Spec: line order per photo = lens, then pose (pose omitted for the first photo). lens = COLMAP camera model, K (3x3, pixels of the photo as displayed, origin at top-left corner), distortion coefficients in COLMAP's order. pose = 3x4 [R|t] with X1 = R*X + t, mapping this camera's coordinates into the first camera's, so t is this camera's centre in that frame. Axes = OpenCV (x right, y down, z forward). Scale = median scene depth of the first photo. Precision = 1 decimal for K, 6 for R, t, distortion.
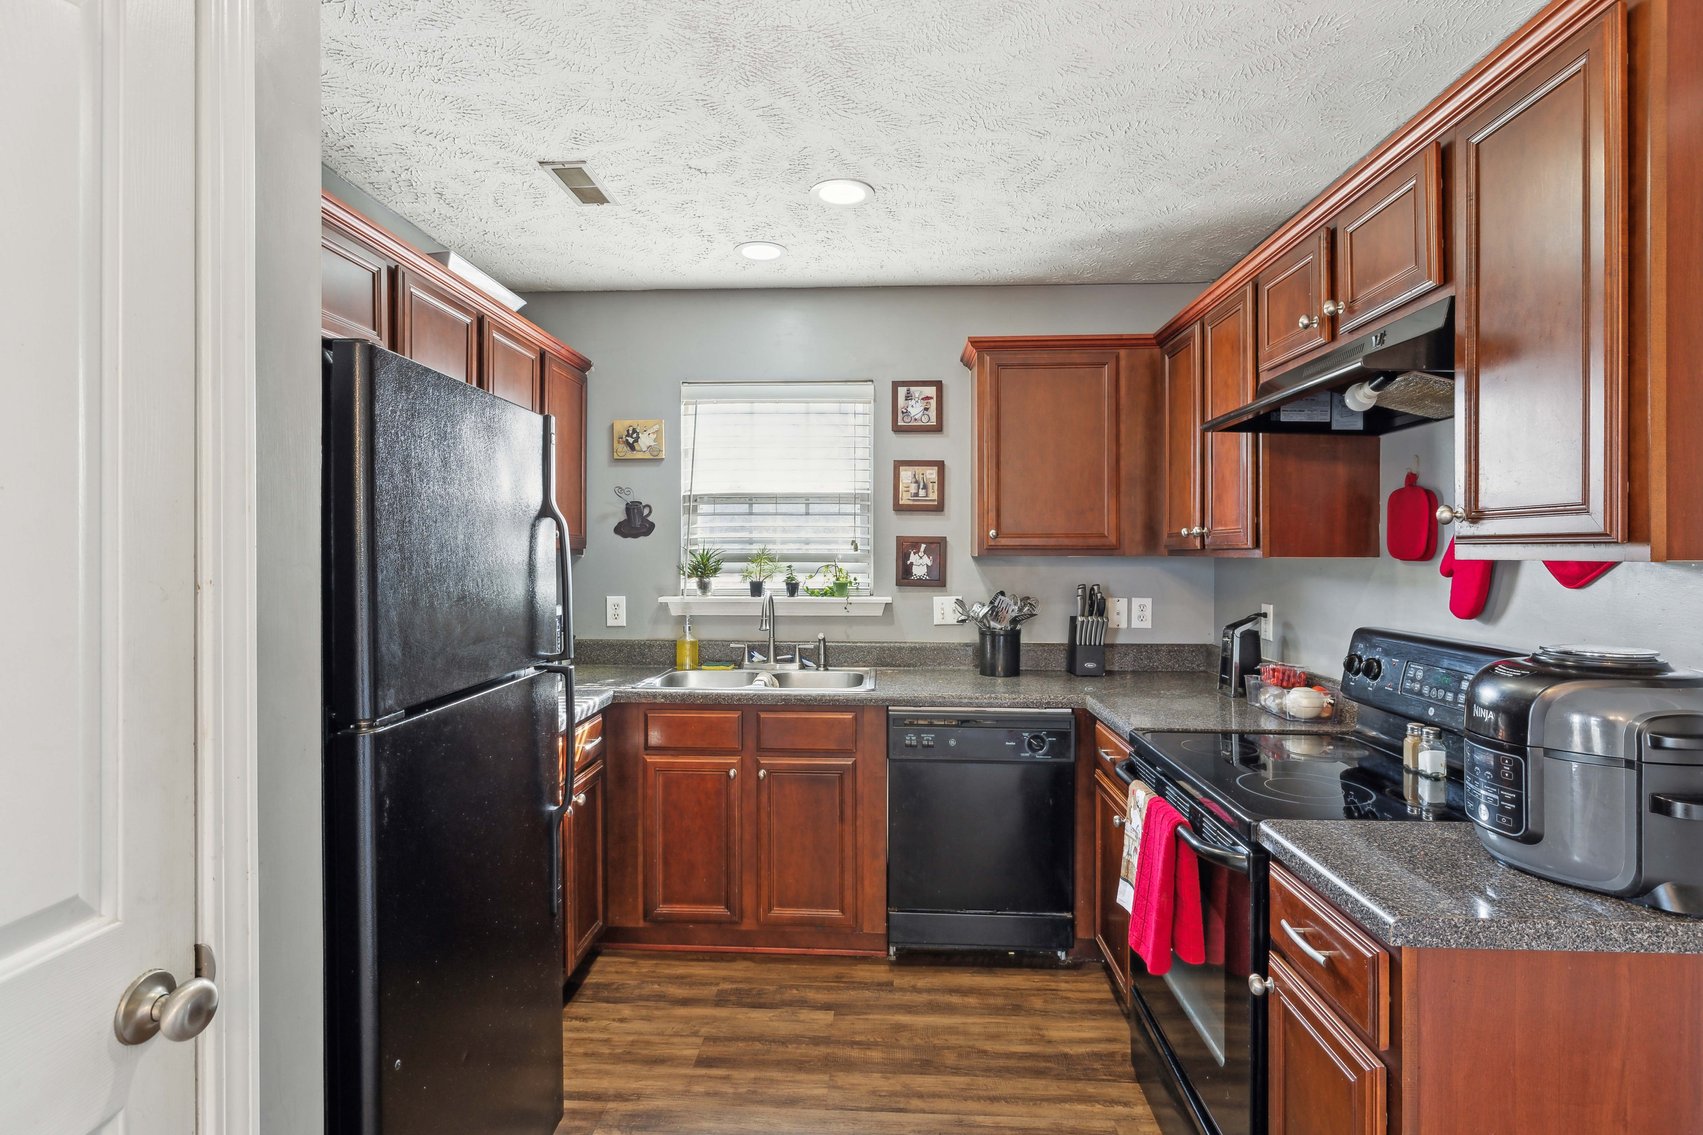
lens RADIAL K [[831.6, 0, 848.9], [0, 831.6, 563.3], [0, 0, 1]] dist [-0.004352, 0.000798]
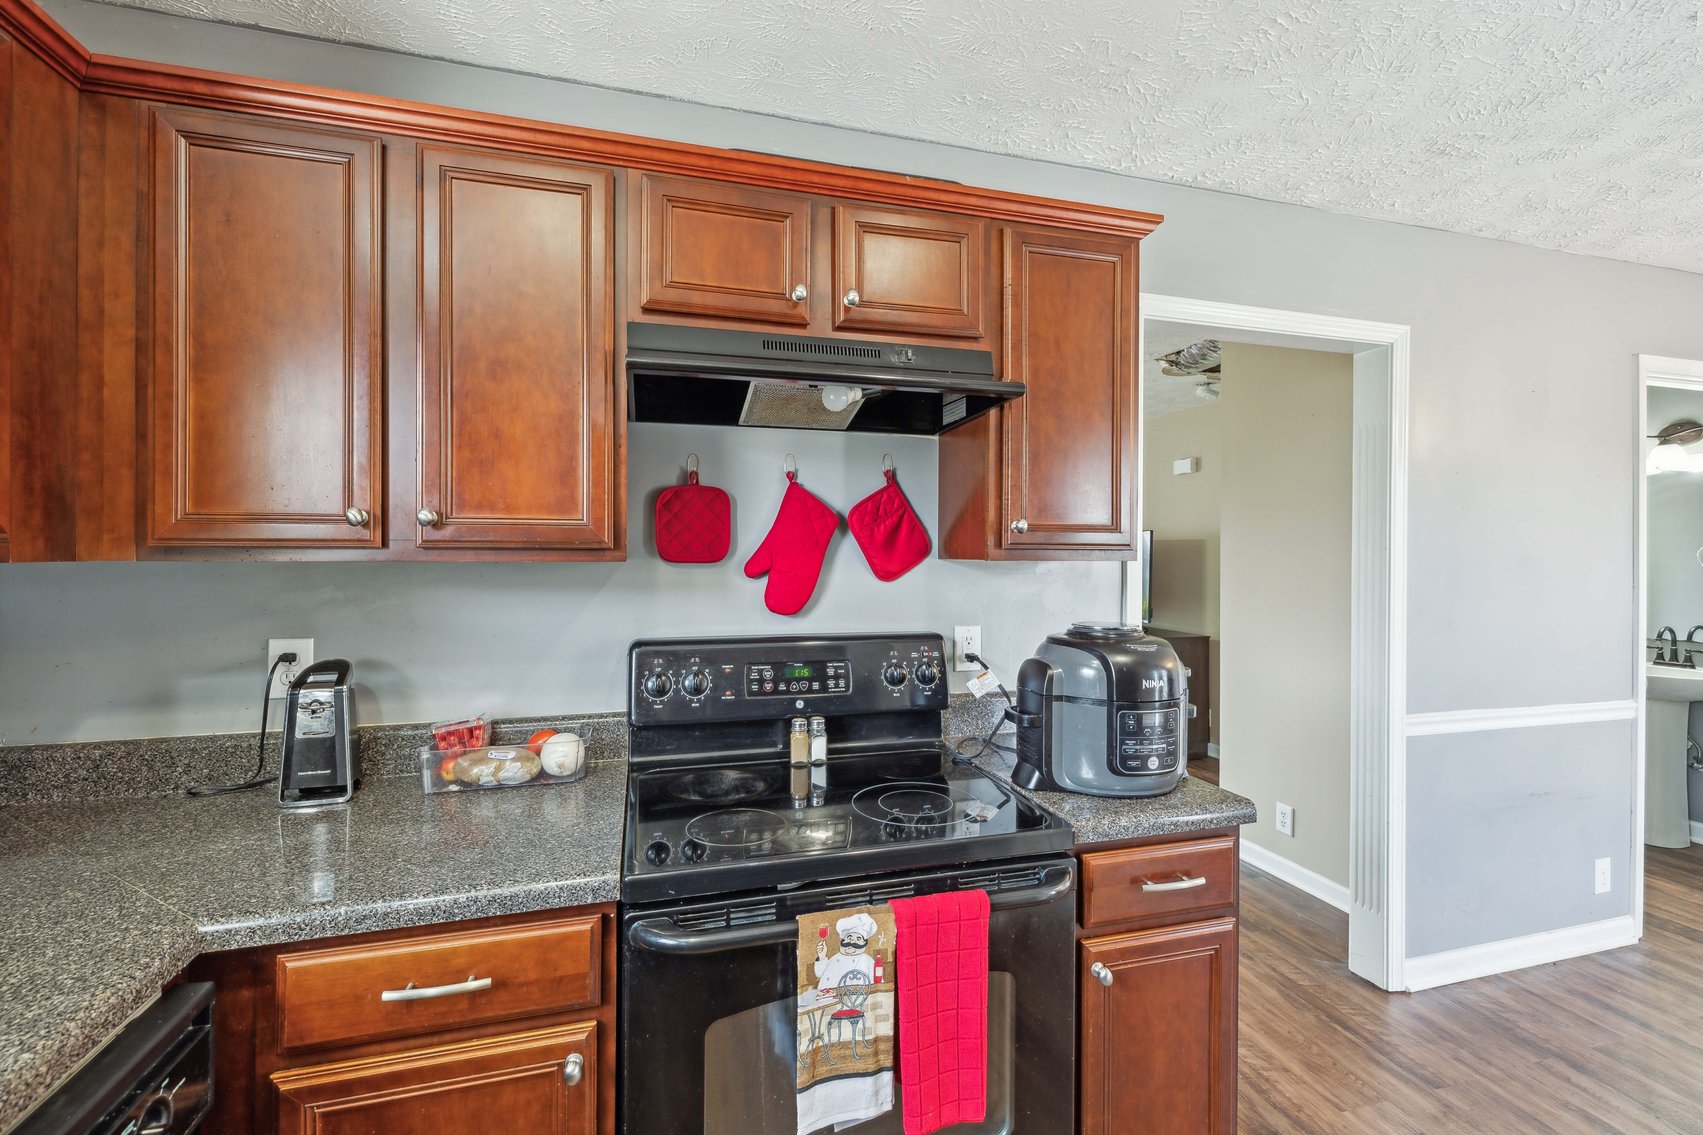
lens RADIAL K [[716.4, 0, 851.5], [0, 716.4, 567.5], [0, 0, 1]] dist [0.000051, -0.000327]
pose [[-0.321441, -0.006066, 0.946910, -0.113253], [0.009391, 0.999910, 0.009593, -0.002765], [-0.946883, 0.011976, -0.321355, 0.757544]]
